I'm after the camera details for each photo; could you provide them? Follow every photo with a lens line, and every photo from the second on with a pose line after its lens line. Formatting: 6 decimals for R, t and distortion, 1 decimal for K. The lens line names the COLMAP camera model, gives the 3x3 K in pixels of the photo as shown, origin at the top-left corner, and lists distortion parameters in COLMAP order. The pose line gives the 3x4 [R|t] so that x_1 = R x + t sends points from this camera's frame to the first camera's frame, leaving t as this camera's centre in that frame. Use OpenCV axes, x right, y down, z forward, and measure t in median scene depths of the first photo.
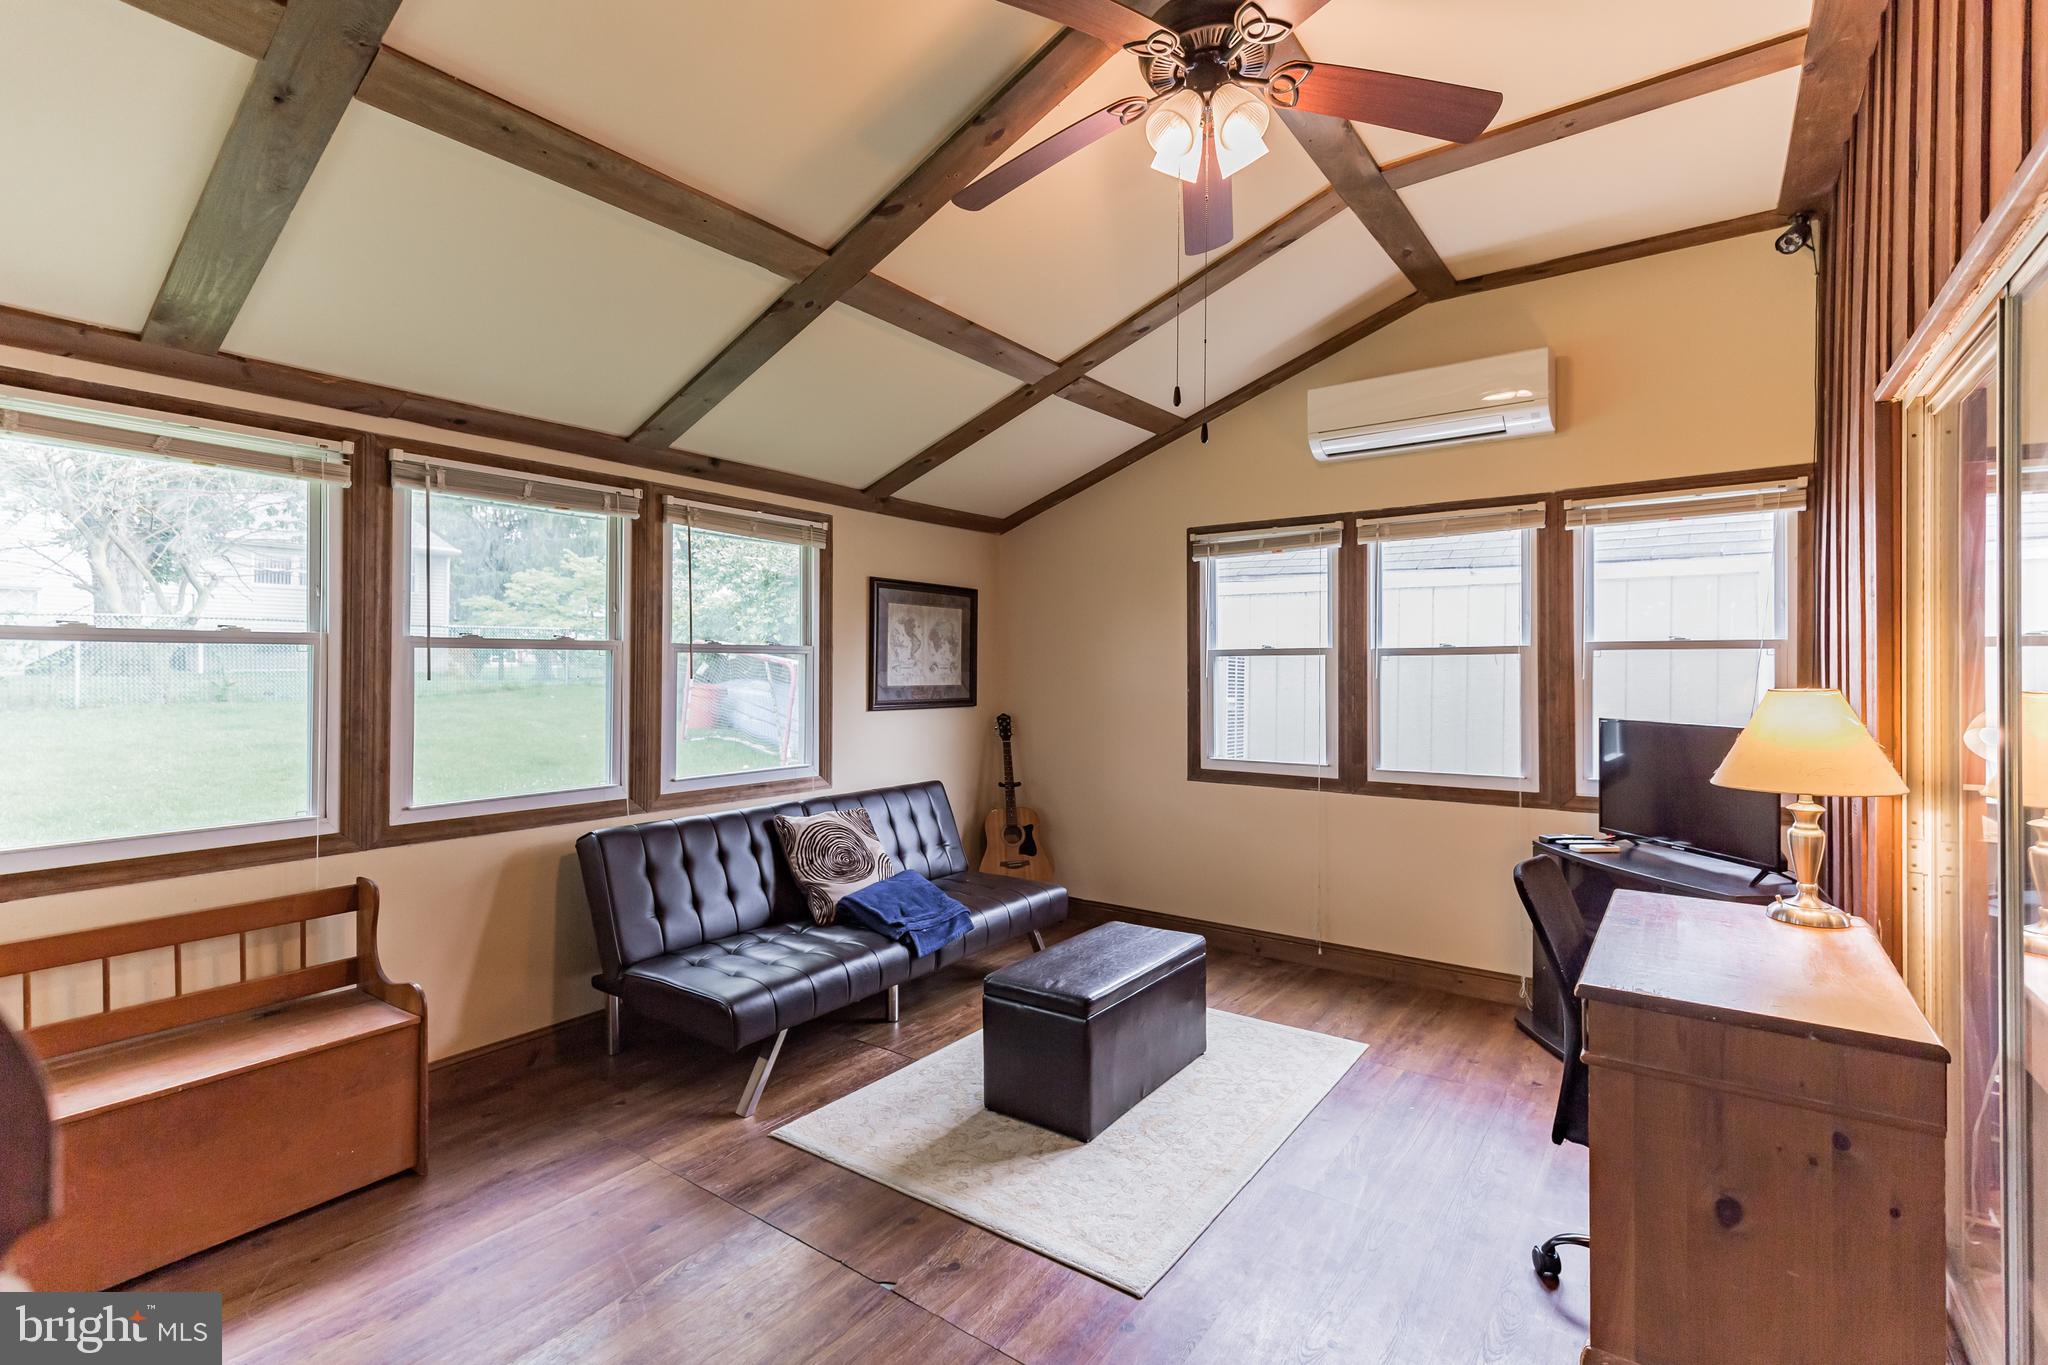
lens RADIAL K [[921.7, 0, 1028.0], [0, 921.7, 669.6], [0, 0, 1]] dist [0.006913, -0.001360]
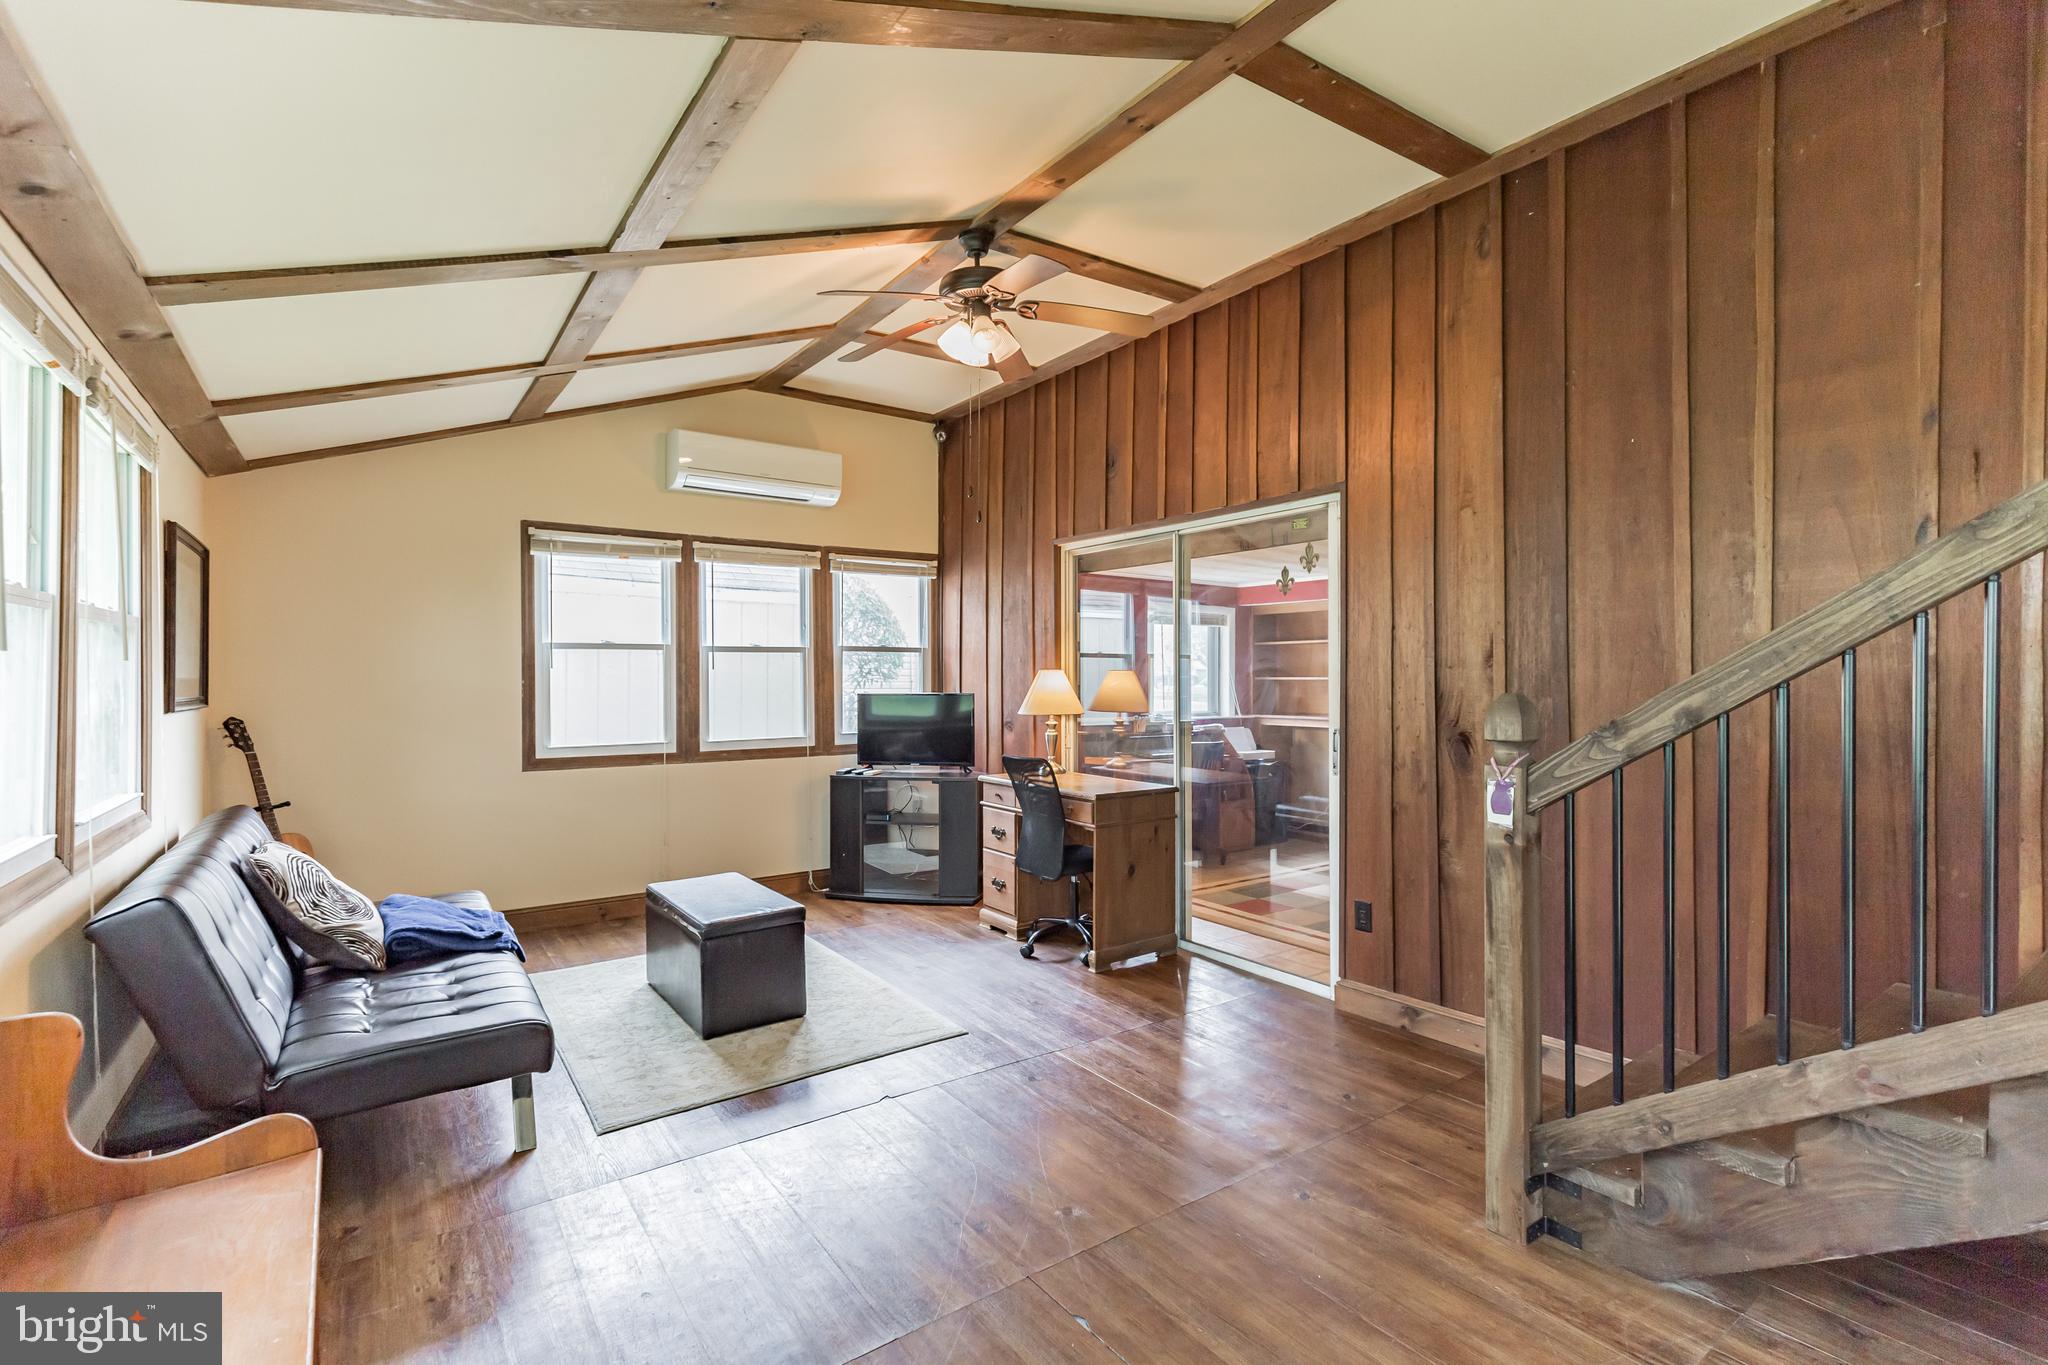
lens RADIAL K [[921.7, 0, 1023.3], [0, 921.7, 677.9], [0, 0, 1]] dist [0.006913, -0.001360]
pose [[0.326273, -0.001110, 0.945275, -0.679773], [0.002371, 0.999997, 0.000356, 0.021734], [-0.945272, 0.002125, 0.326275, 0.178567]]
